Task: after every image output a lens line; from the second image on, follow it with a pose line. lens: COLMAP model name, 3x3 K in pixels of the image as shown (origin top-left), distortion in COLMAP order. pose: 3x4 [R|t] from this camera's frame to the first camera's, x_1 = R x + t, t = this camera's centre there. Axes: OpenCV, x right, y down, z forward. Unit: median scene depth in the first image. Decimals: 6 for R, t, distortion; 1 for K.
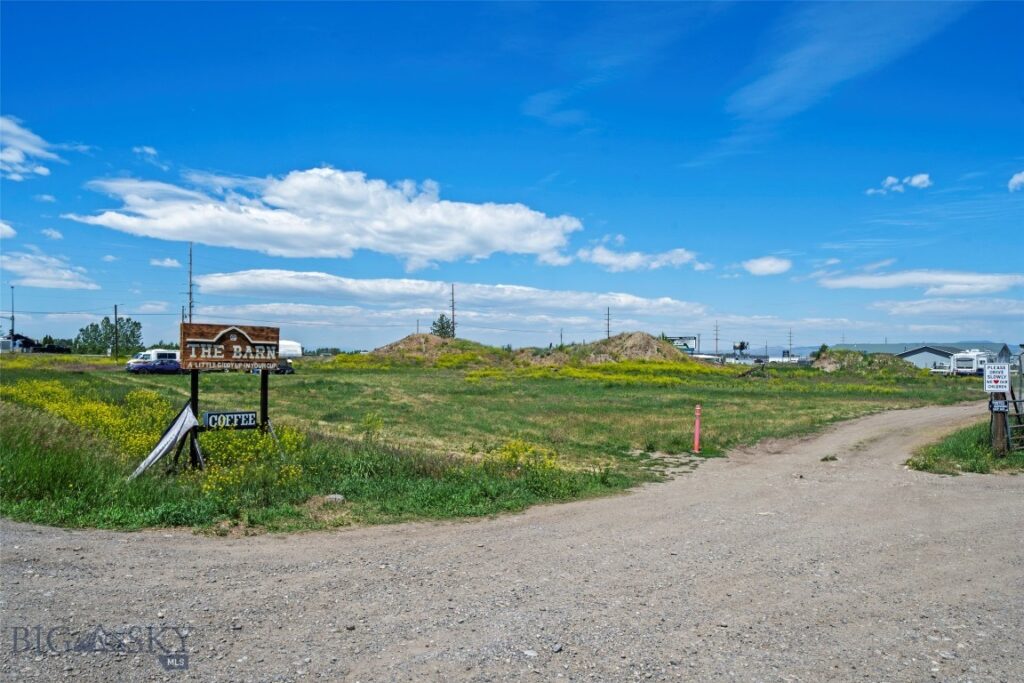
lens RADIAL K [[719.5, 0, 512.0], [0, 719.5, 341.5], [0, 0, 1]] dist [0.000822, 0.000396]
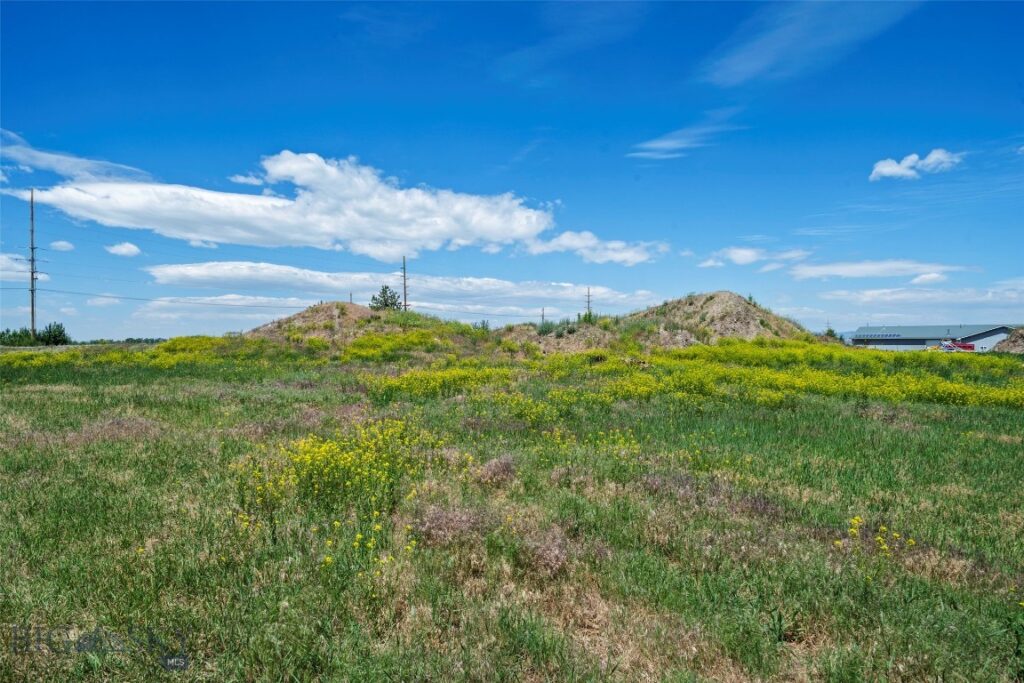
lens RADIAL K [[719.5, 0, 512.0], [0, 719.5, 341.5], [0, 0, 1]] dist [0.000822, 0.000396]
pose [[0.998886, -0.009932, 0.046131, -0.012145], [0.009399, 0.999887, 0.011752, 0.016323], [-0.046242, -0.011305, 0.998866, 0.430495]]
